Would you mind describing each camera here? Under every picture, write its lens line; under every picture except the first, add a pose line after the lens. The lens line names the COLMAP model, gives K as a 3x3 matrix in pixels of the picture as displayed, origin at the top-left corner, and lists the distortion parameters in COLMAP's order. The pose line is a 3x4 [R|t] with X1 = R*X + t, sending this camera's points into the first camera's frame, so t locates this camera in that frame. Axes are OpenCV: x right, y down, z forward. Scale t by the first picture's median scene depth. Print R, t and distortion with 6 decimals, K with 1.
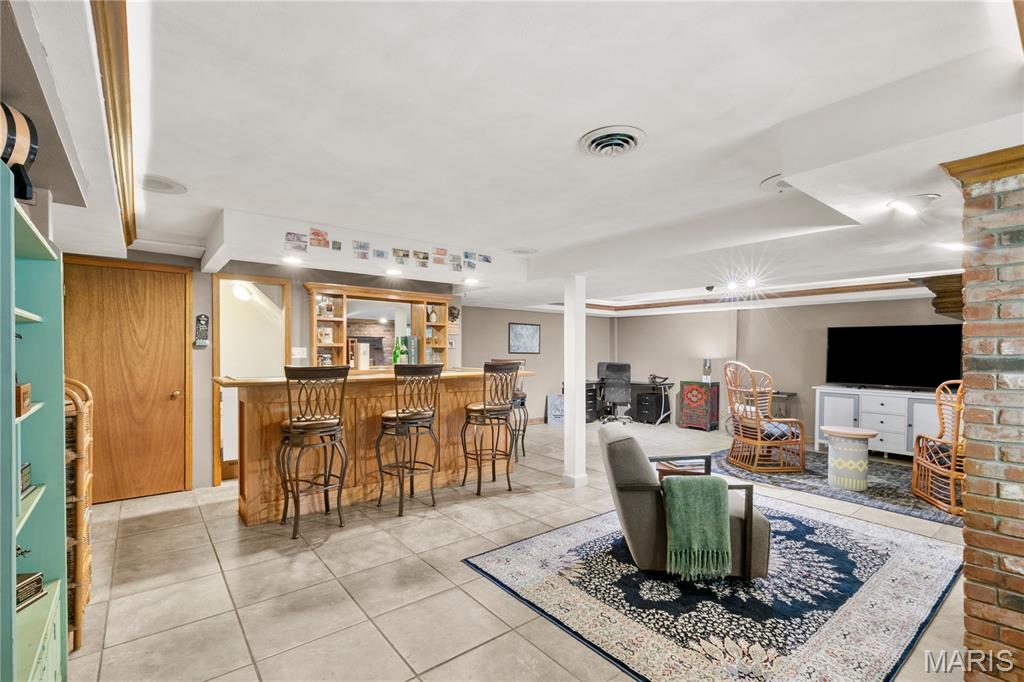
lens RADIAL K [[469.3, 0, 514.9], [0, 469.3, 356.9], [0, 0, 1]] dist [0.017616, 0.000101]
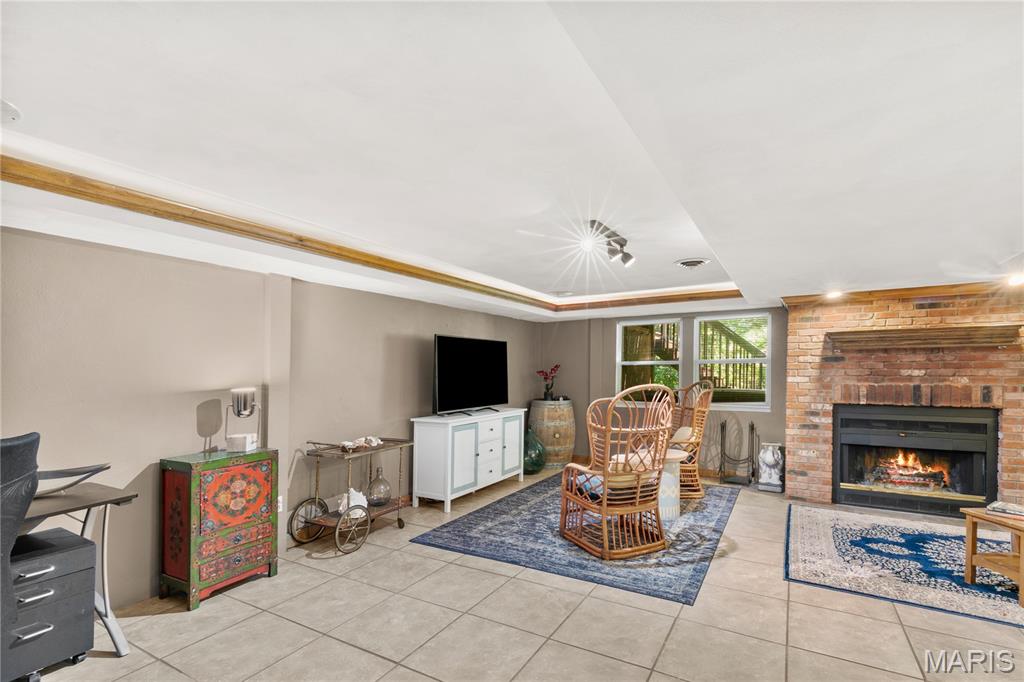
lens RADIAL K [[469.3, 0, 514.9], [0, 469.3, 356.9], [0, 0, 1]] dist [0.017616, 0.000101]
pose [[-0.362296, 0.017714, 0.931895, -0.080593], [0.012836, 0.999819, -0.014015, -0.034857], [-0.931975, 0.006884, -0.362457, 2.086788]]
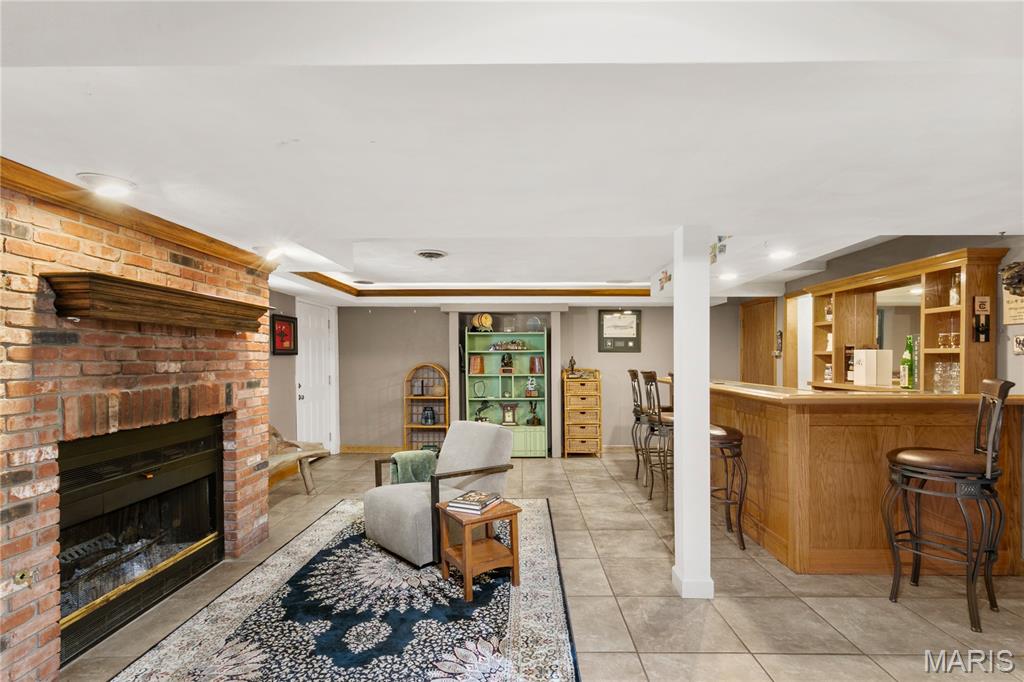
lens RADIAL K [[462.2, 0, 530.8], [0, 462.2, 372.0], [0, 0, 1]] dist [0.000389, 0.000019]
pose [[-0.616980, 0.015571, -0.786825, 0.913113], [-0.012432, 0.999487, 0.029528, -0.018587], [0.786881, 0.028000, -0.616469, 1.558092]]
